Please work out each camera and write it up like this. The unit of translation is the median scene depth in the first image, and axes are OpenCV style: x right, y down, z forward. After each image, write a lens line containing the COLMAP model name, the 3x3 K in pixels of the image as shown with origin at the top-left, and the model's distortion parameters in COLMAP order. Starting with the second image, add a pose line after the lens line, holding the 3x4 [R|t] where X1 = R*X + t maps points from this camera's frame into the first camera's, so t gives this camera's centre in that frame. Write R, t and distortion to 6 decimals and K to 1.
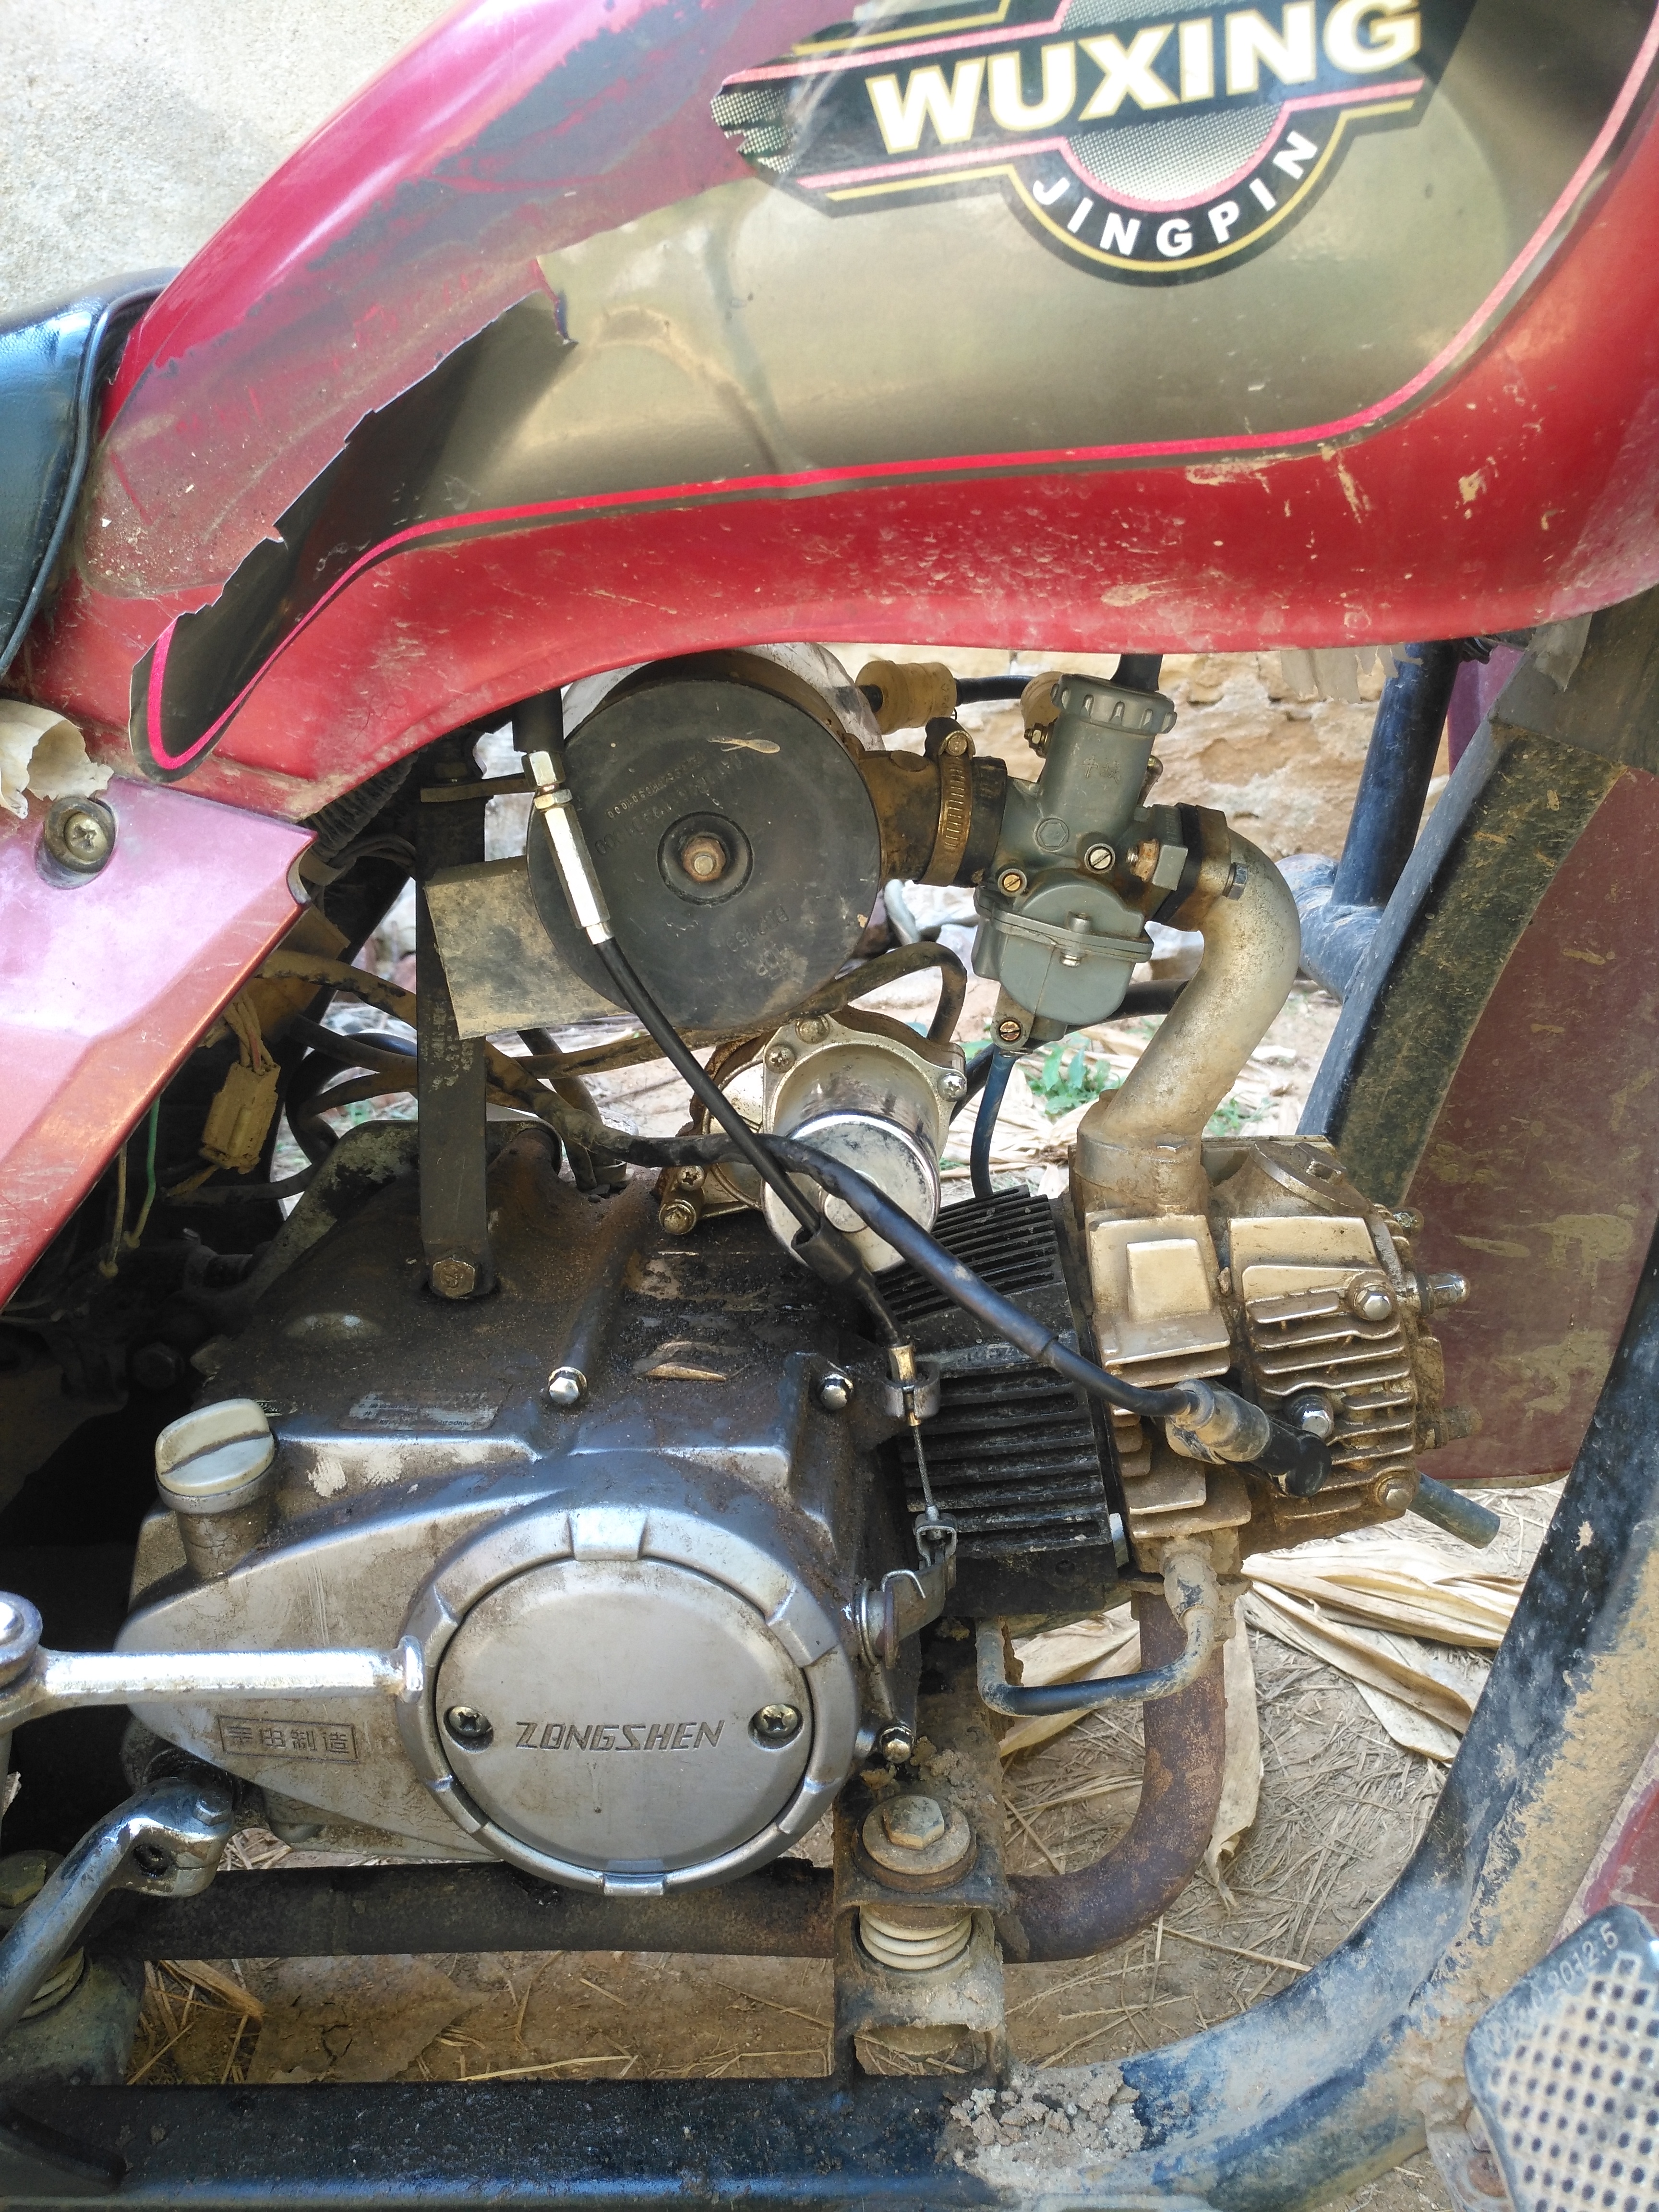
lens RADIAL K [[1655.8, 0, 823.1], [0, 1655.8, 1043.9], [0, 0, 1]] dist [-0.051904, 0.073252]
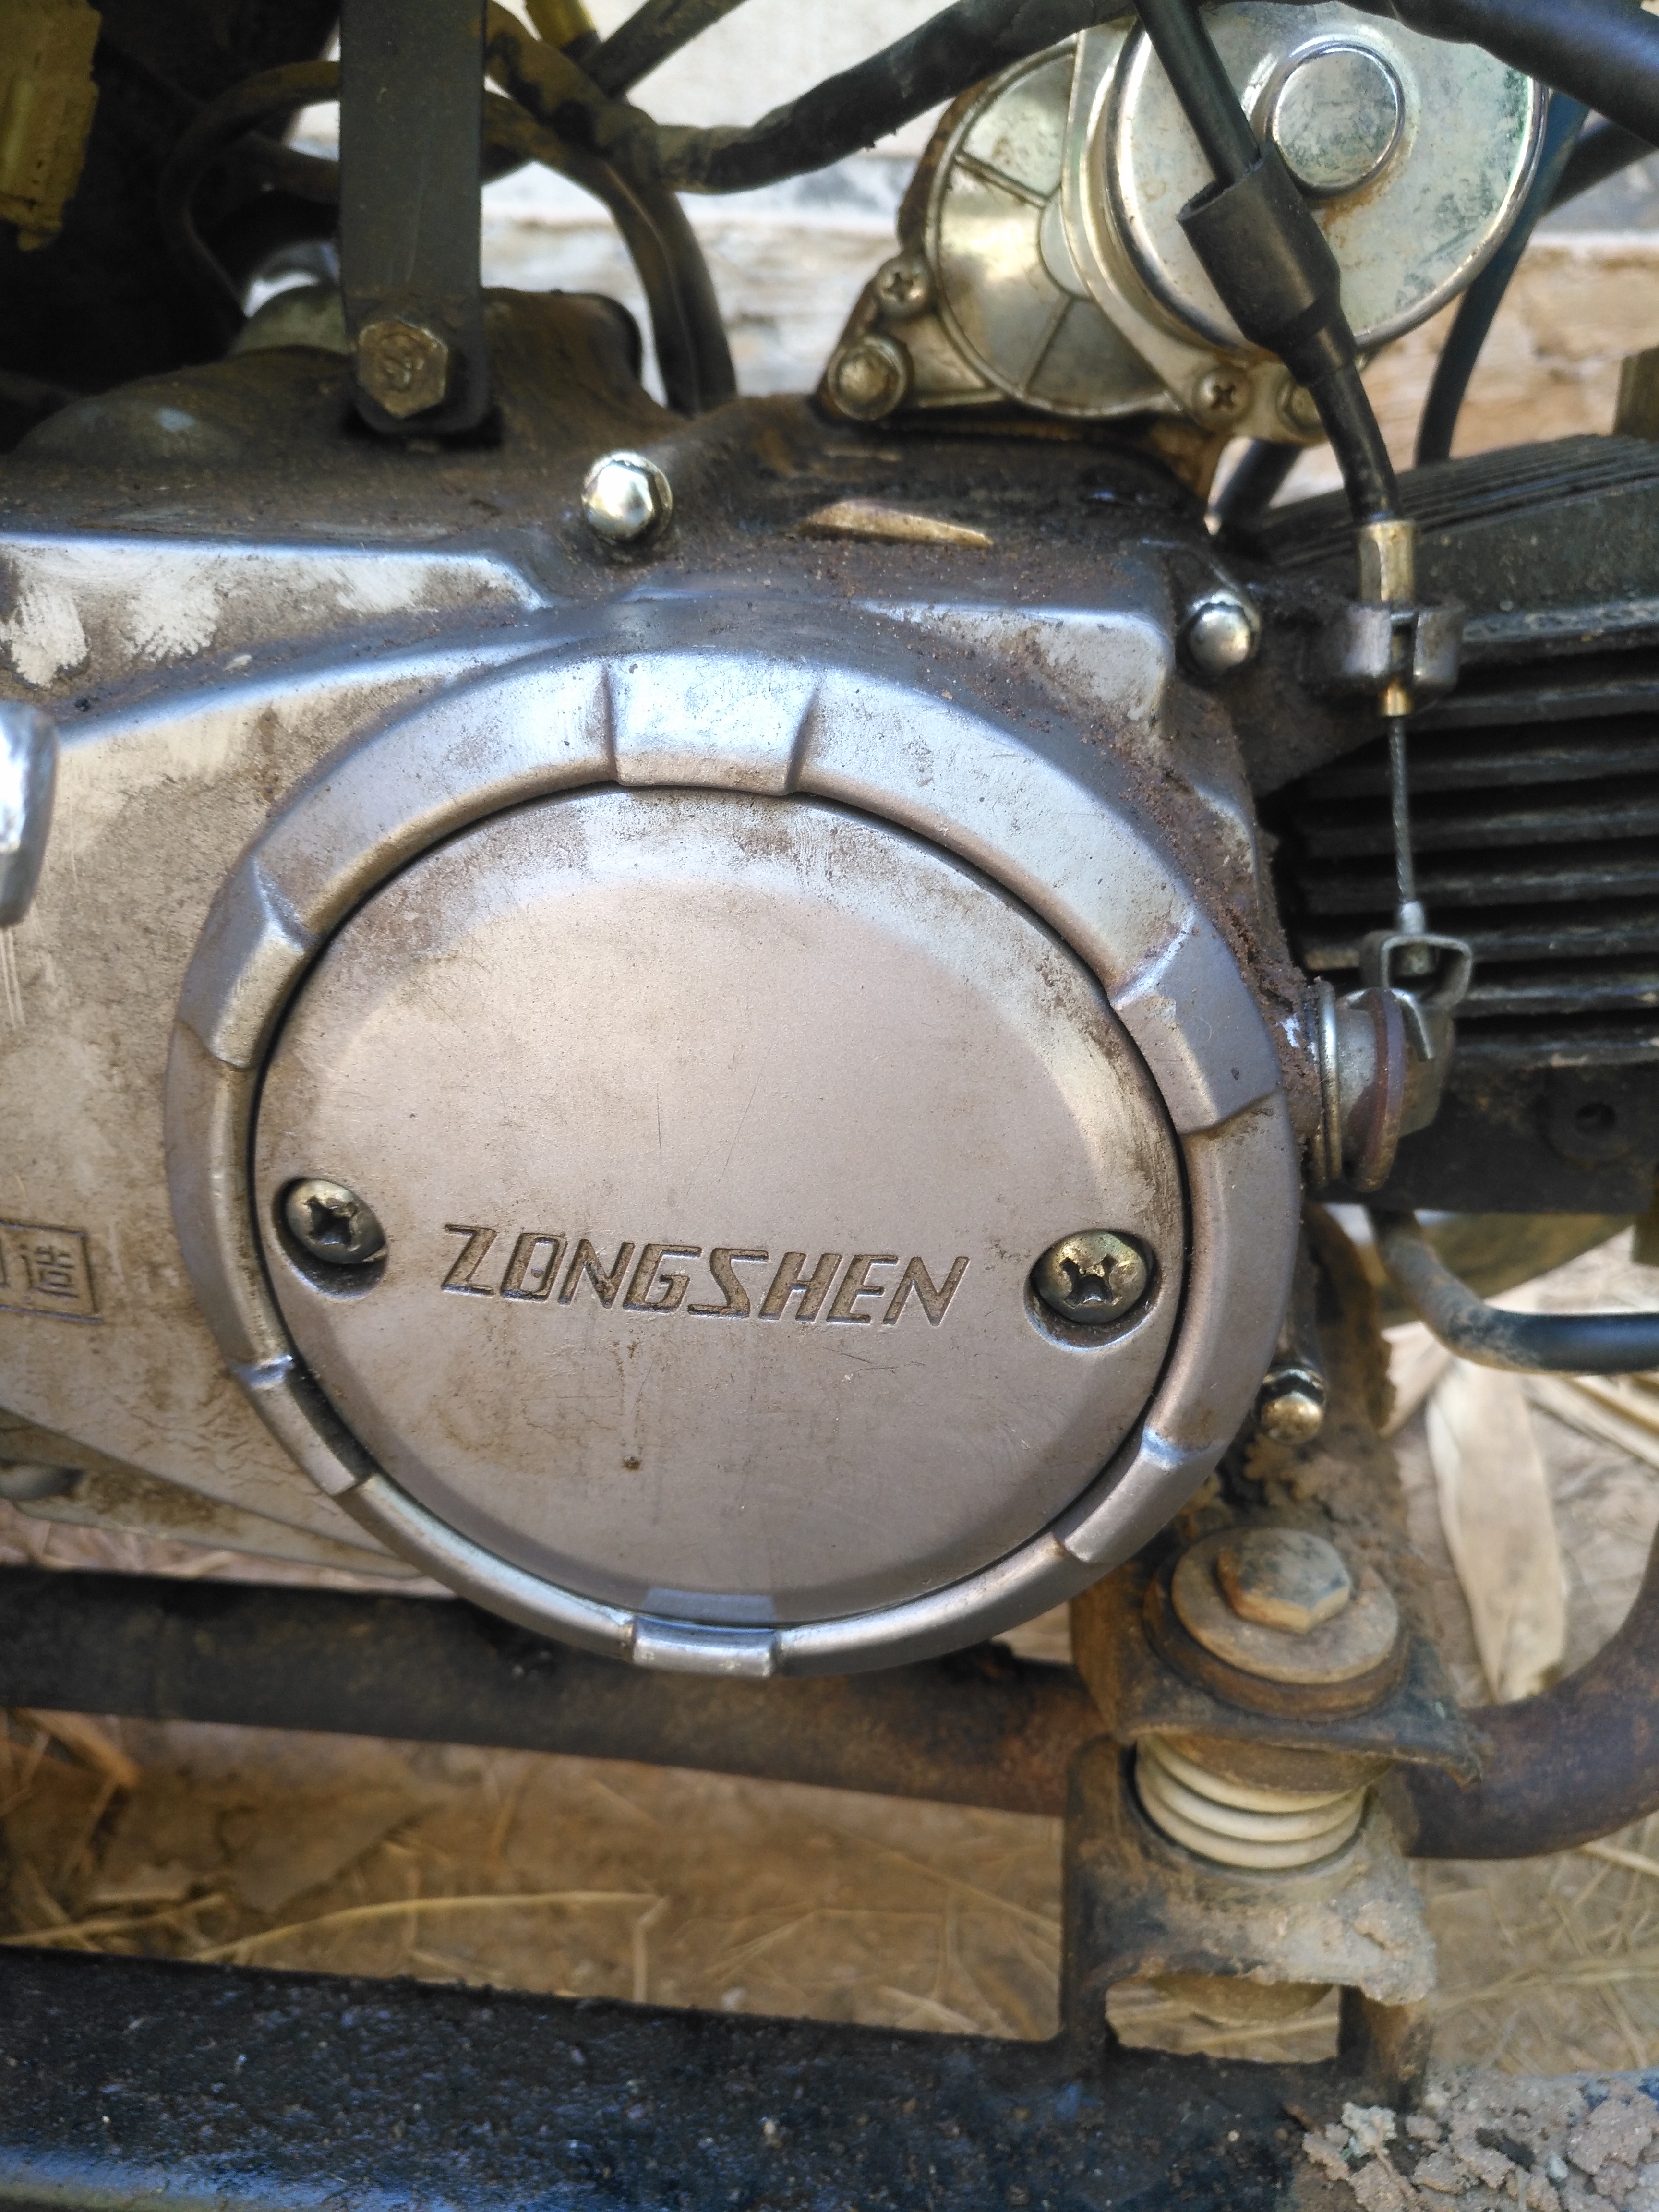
lens RADIAL K [[1668.6, 0, 835.9], [0, 1668.6, 1025.0], [0, 0, 1]] dist [-0.052217, 0.042381]
pose [[0.996193, 0.079722, -0.035280, -0.072566], [-0.076081, 0.992595, 0.094691, 0.283472], [0.042568, -0.091647, 0.994881, 0.539824]]
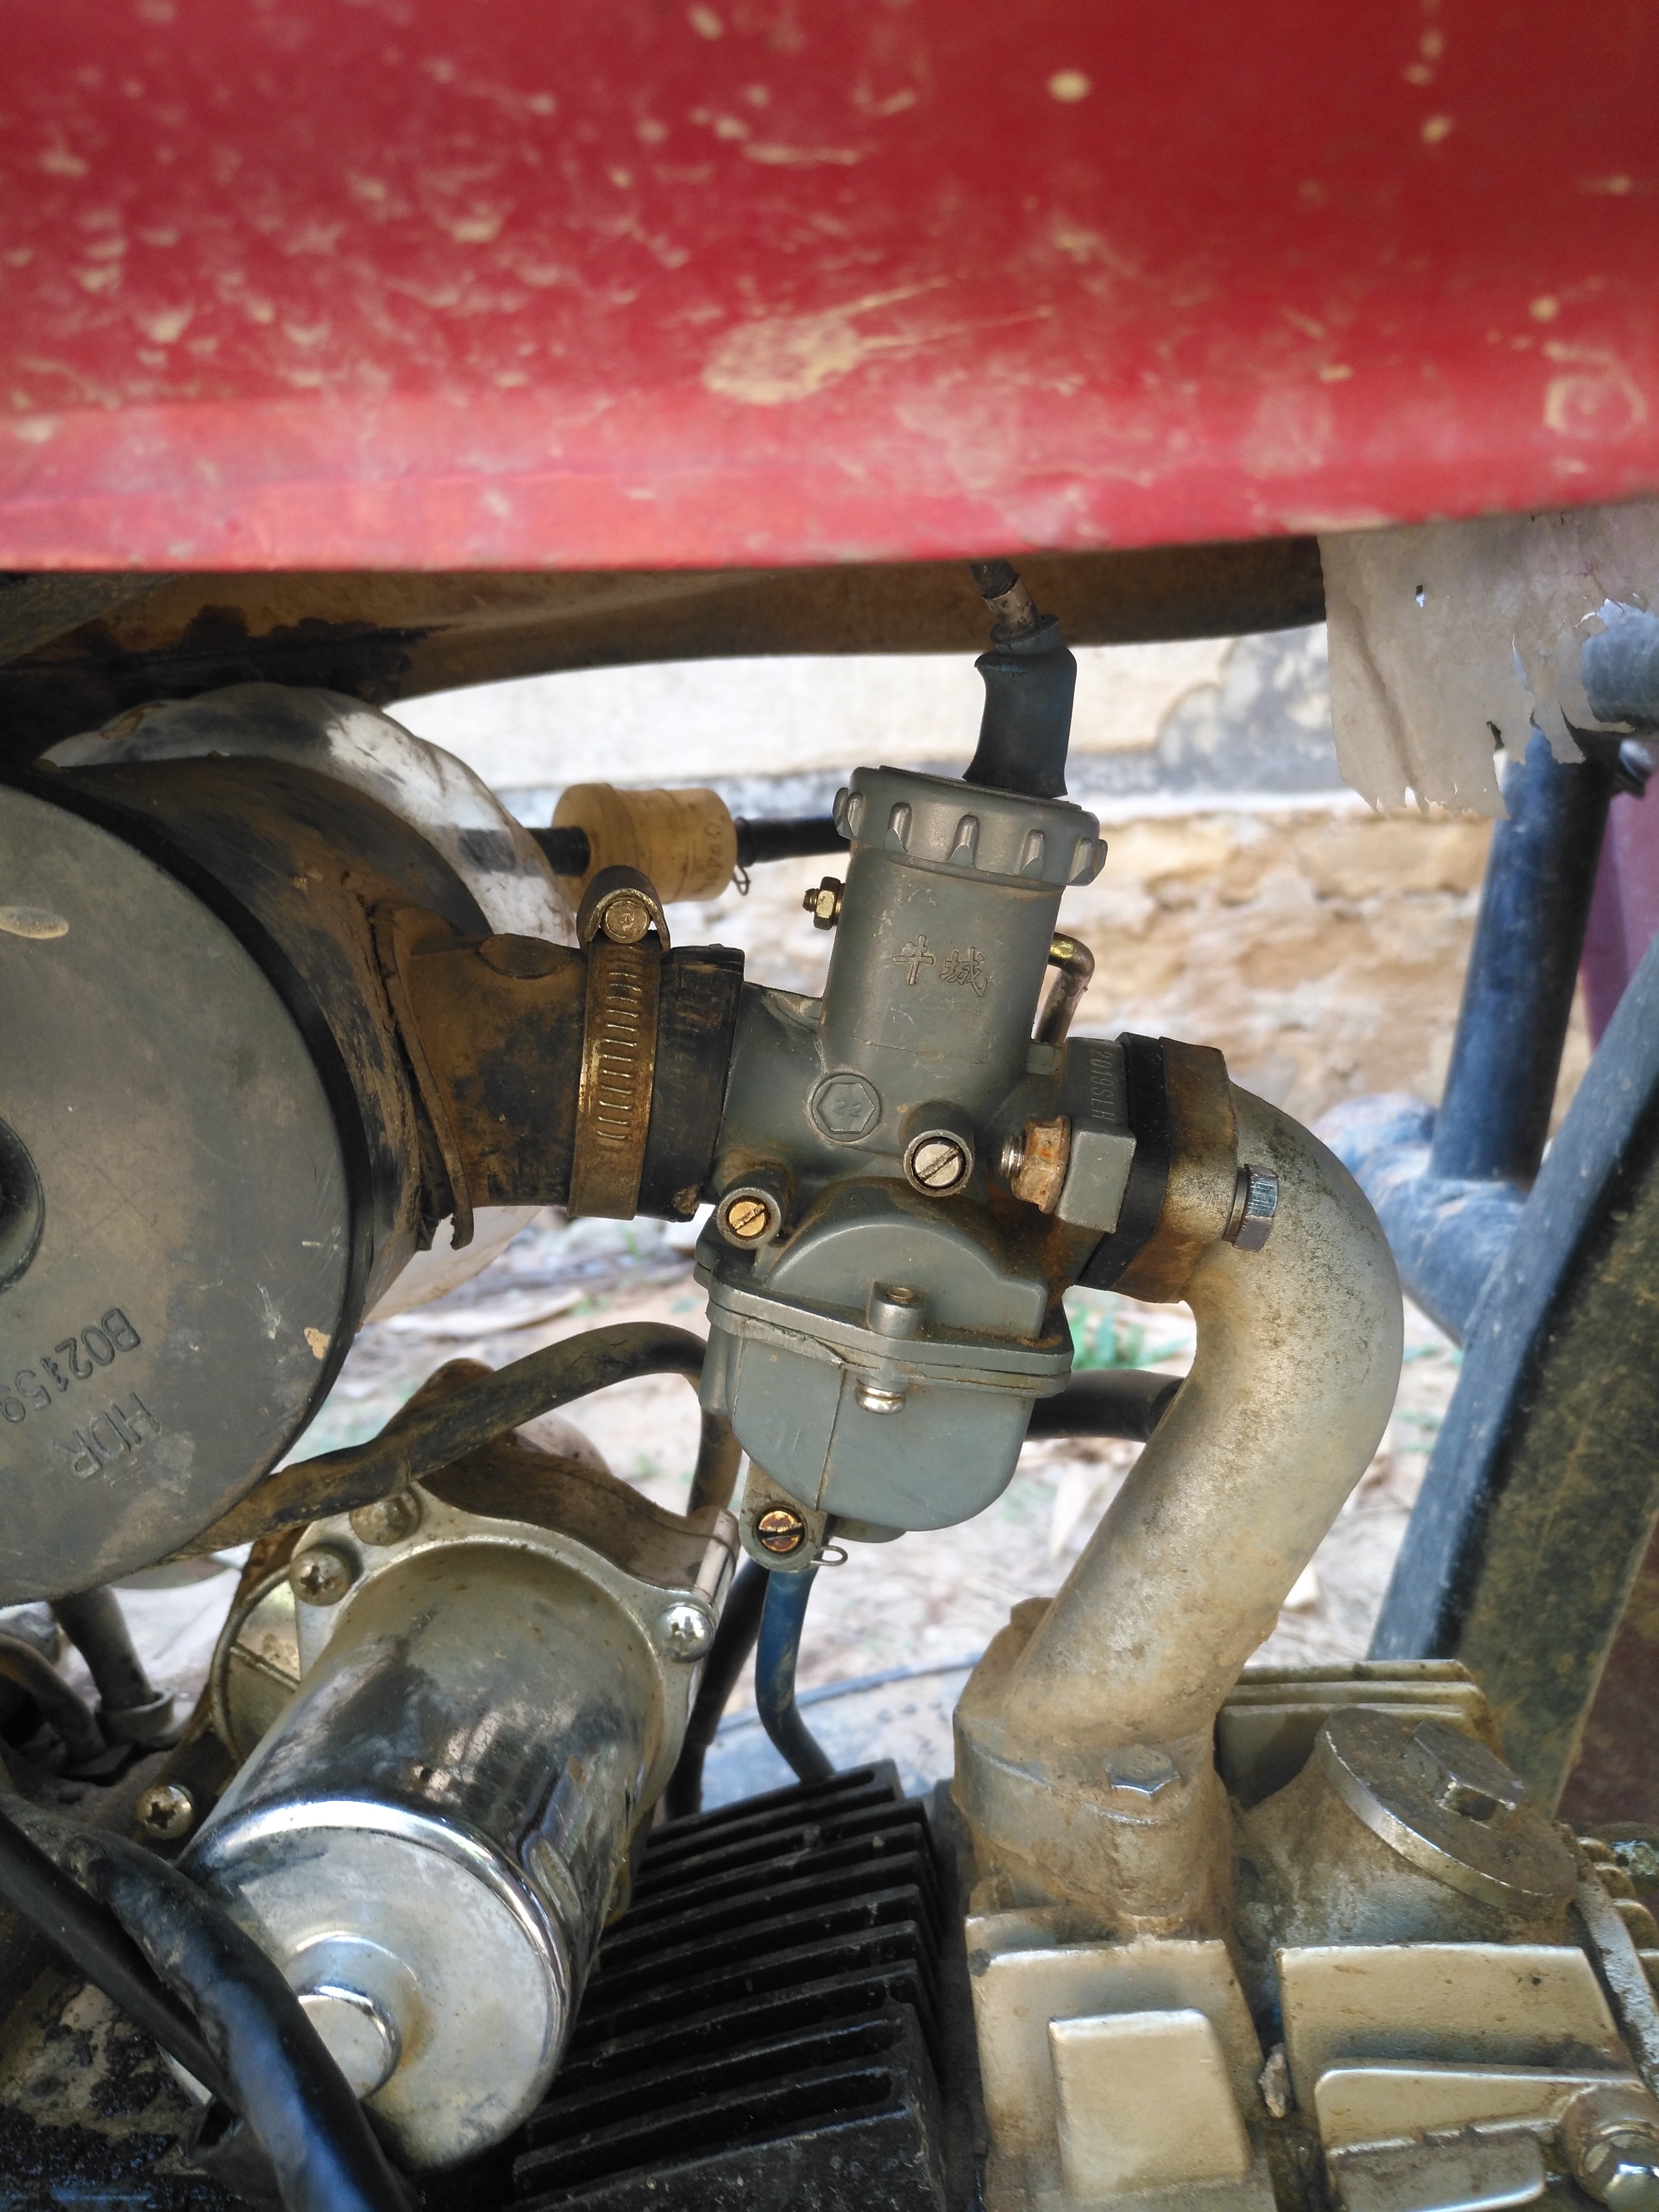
lens RADIAL K [[1655.8, 0, 823.1], [0, 1655.8, 1043.9], [0, 0, 1]] dist [-0.051904, 0.073252]
pose [[0.999297, -0.020506, -0.031372, 0.148760], [0.016253, 0.991343, -0.130290, -0.085249], [0.033772, 0.129688, 0.990980, 0.546779]]
